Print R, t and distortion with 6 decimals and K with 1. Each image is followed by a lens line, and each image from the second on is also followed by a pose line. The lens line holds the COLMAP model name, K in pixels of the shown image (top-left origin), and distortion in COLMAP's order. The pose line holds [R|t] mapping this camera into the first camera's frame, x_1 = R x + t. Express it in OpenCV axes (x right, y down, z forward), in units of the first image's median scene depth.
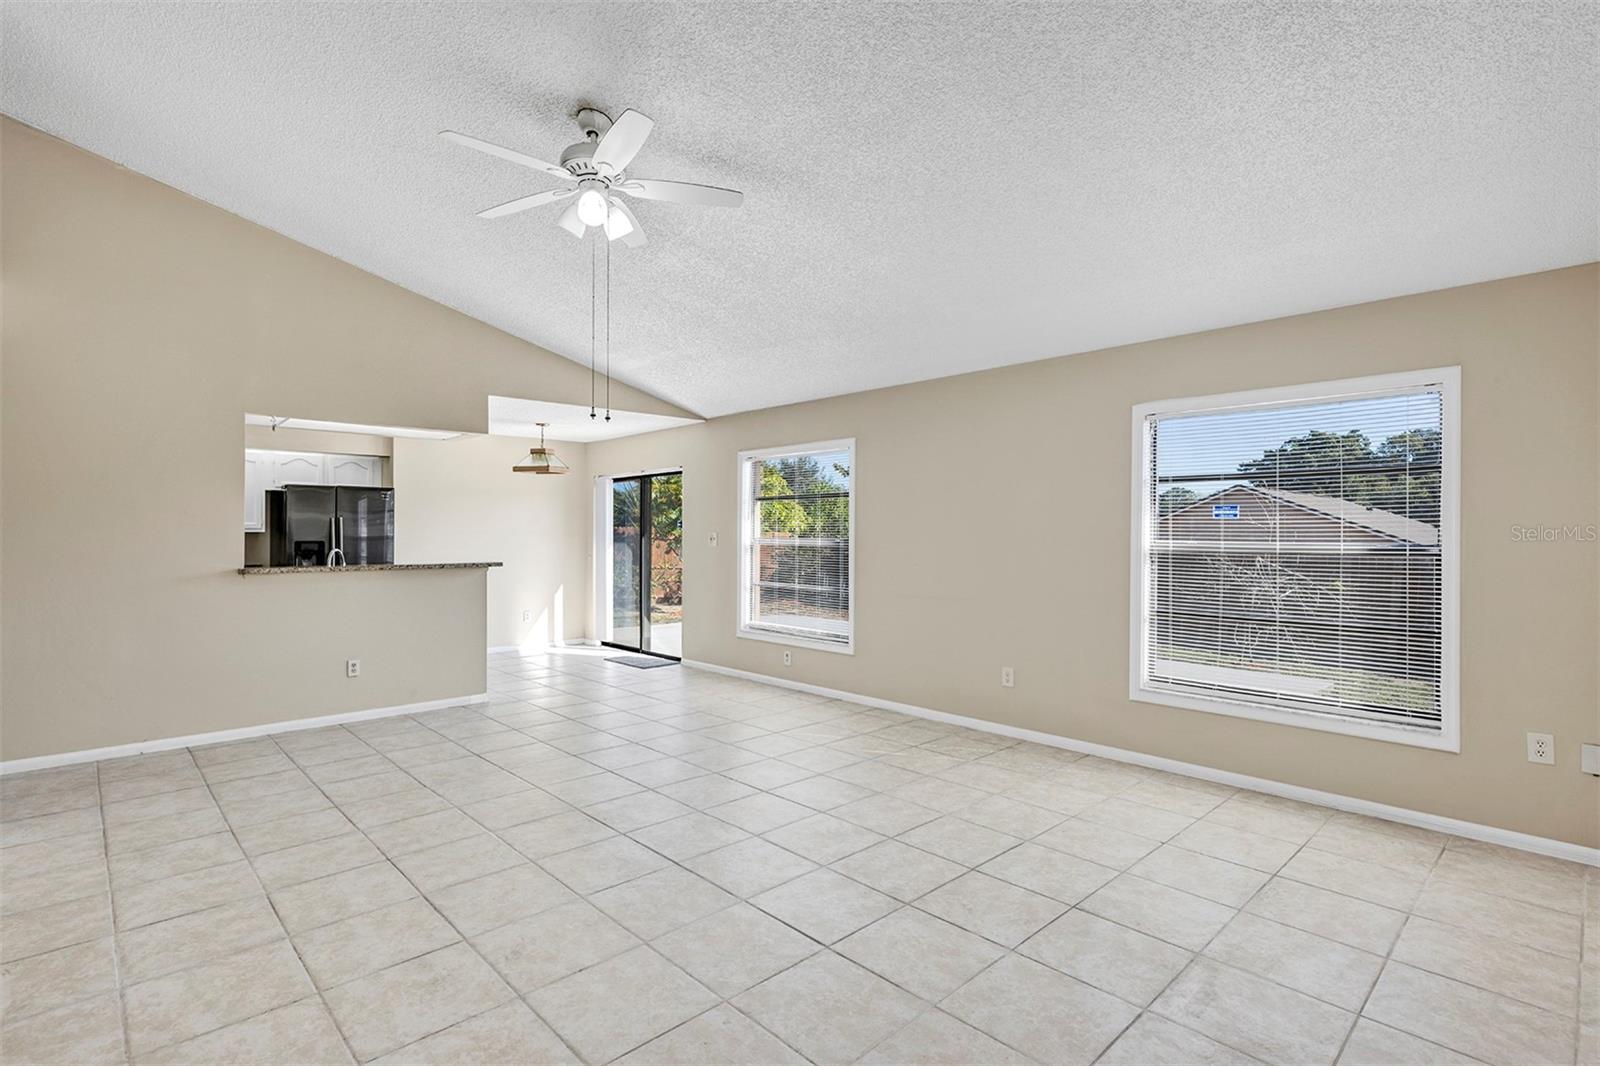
lens RADIAL K [[774.0, 0, 804.9], [0, 774.0, 536.2], [0, 0, 1]] dist [0.002329, 0.001173]
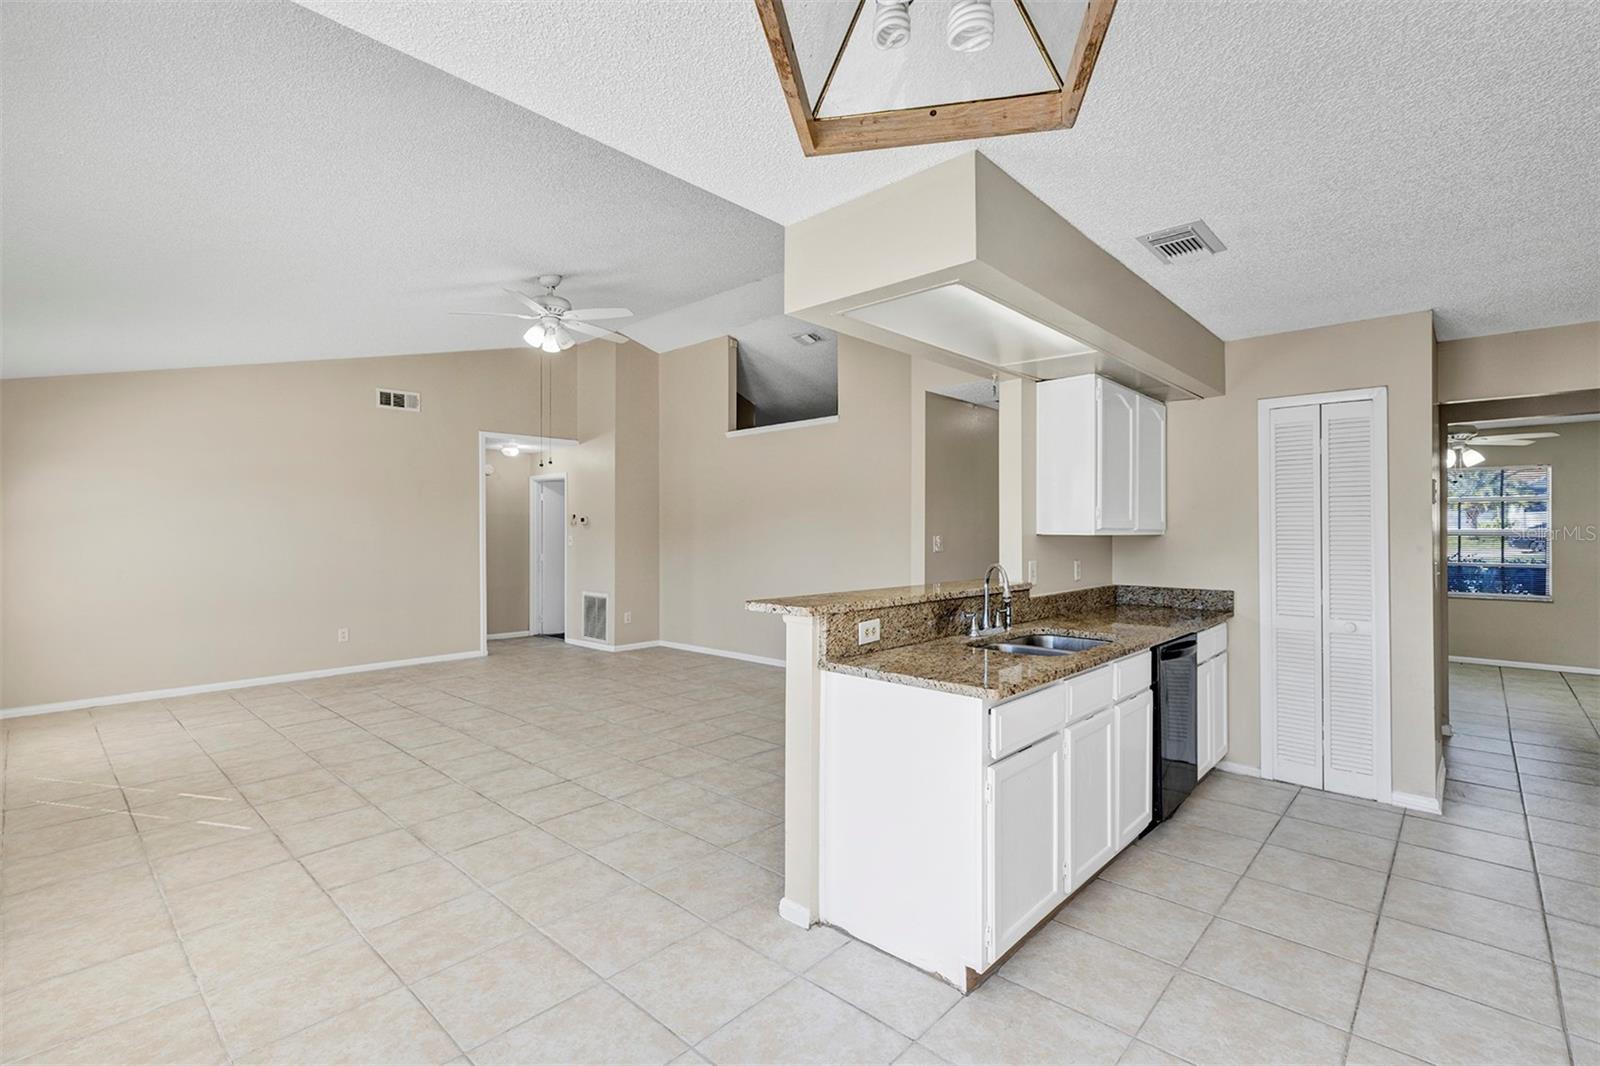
lens RADIAL K [[729.8, 0, 803.5], [0, 729.8, 525.8], [0, 0, 1]] dist [0.007589, 0.000362]
pose [[-0.998405, 0.001195, -0.056444, -0.804519], [0.001562, 0.999978, -0.006451, -0.016426], [0.056435, -0.006529, -0.998385, 2.870916]]
